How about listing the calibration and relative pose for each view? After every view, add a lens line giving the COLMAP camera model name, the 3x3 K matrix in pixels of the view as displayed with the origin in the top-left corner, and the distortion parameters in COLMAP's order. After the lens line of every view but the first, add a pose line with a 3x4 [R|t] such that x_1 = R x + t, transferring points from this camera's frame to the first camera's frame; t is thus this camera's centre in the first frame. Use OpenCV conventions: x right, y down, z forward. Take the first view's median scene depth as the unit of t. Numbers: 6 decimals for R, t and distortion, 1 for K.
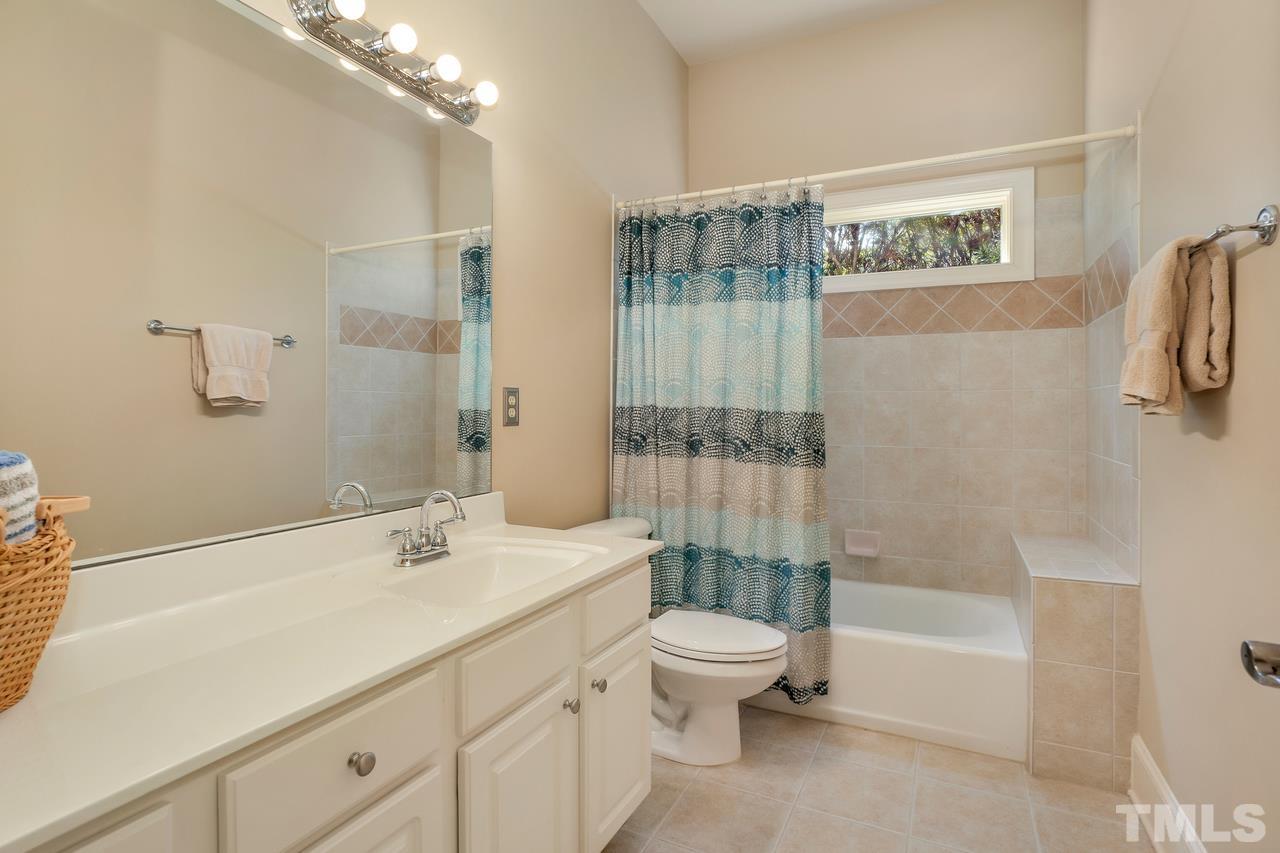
lens RADIAL K [[652.8, 0, 641.7], [0, 652.8, 422.3], [0, 0, 1]] dist [-0.003865, -0.000306]
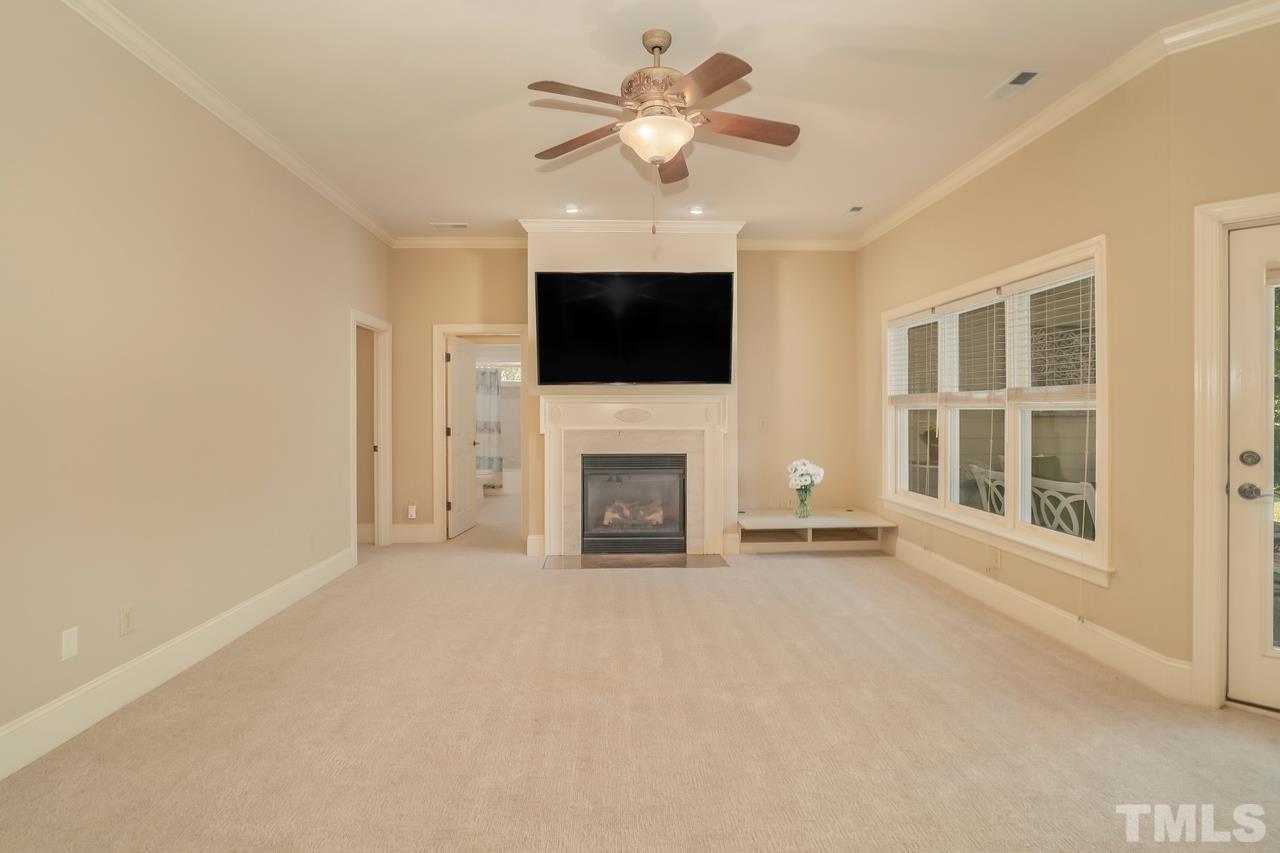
lens RADIAL K [[652.8, 0, 643.3], [0, 652.8, 423.4], [0, 0, 1]] dist [-0.003865, -0.000306]
pose [[0.896953, -0.001585, 0.442123, -0.765111], [0.004034, 0.999981, -0.004598, 0.020206], [-0.442107, 0.005907, 0.896943, -3.209903]]
